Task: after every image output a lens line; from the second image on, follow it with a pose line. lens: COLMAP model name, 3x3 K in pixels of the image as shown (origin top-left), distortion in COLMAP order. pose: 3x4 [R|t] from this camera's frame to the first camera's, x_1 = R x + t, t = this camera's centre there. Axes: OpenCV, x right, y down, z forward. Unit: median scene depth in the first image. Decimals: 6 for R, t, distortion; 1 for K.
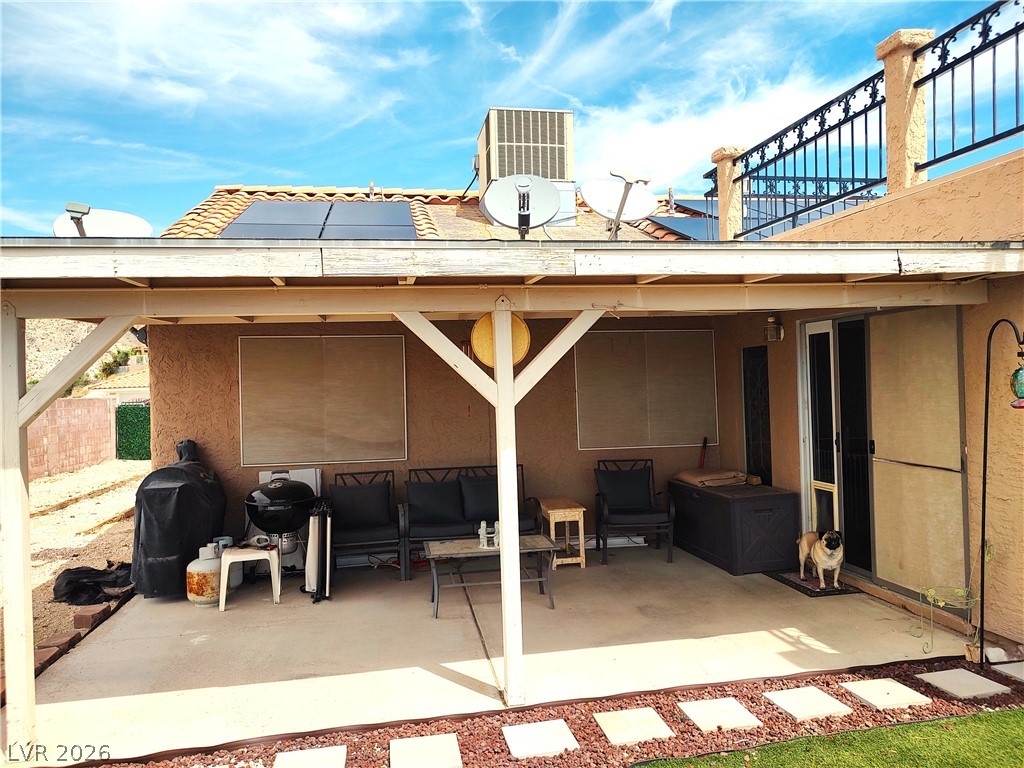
lens RADIAL K [[727.9, 0, 520.4], [0, 727.9, 379.3], [0, 0, 1]] dist [0.035161, -0.033659]
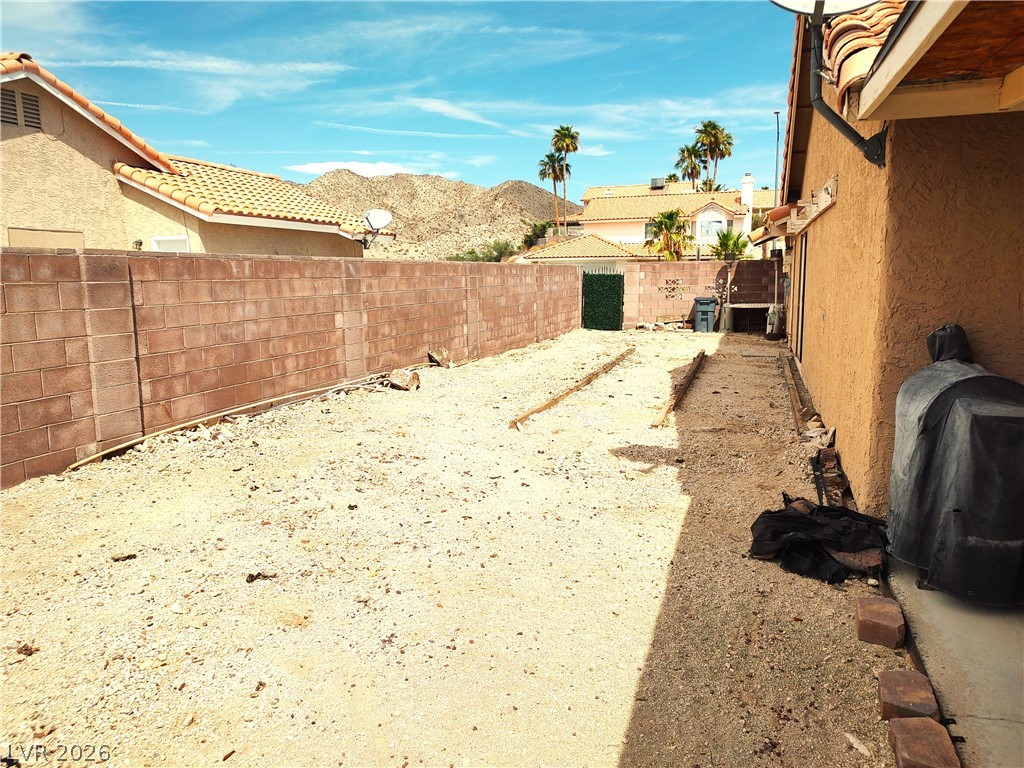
lens RADIAL K [[727.9, 0, 514.6], [0, 727.9, 377.3], [0, 0, 1]] dist [0.035161, -0.033659]
pose [[0.877958, 0.095120, -0.469193, -0.169151], [-0.016710, 0.985554, 0.168535, 0.010627], [0.478446, -0.140127, 0.866864, 0.109702]]
